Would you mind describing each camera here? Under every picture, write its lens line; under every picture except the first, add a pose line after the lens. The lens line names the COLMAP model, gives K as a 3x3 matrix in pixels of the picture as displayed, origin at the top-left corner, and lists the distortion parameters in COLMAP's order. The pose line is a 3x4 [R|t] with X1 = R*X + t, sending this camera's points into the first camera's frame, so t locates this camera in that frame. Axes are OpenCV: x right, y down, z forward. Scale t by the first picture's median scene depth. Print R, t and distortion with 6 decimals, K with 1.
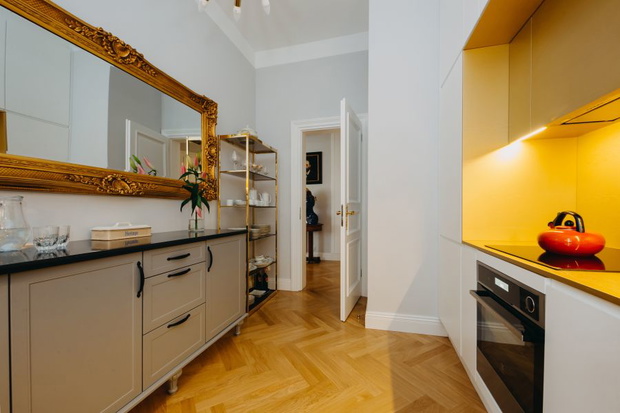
lens RADIAL K [[263.4, 0, 312.5], [0, 263.4, 213.5], [0, 0, 1]] dist [-0.000414, -0.000083]
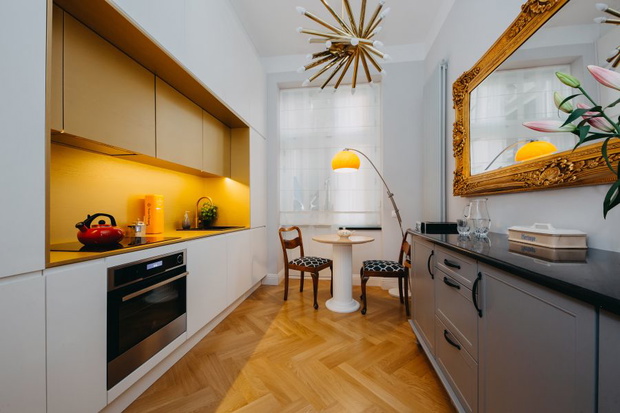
lens RADIAL K [[233.2, 0, 310.9], [0, 233.2, 210.7], [0, 0, 1]] dist [0.008316, -0.008232]
pose [[-0.995135, 0.002650, -0.098480, 0.035970], [0.001654, 0.999947, 0.010195, -0.014230], [0.098502, 0.009982, -0.995087, 1.627433]]
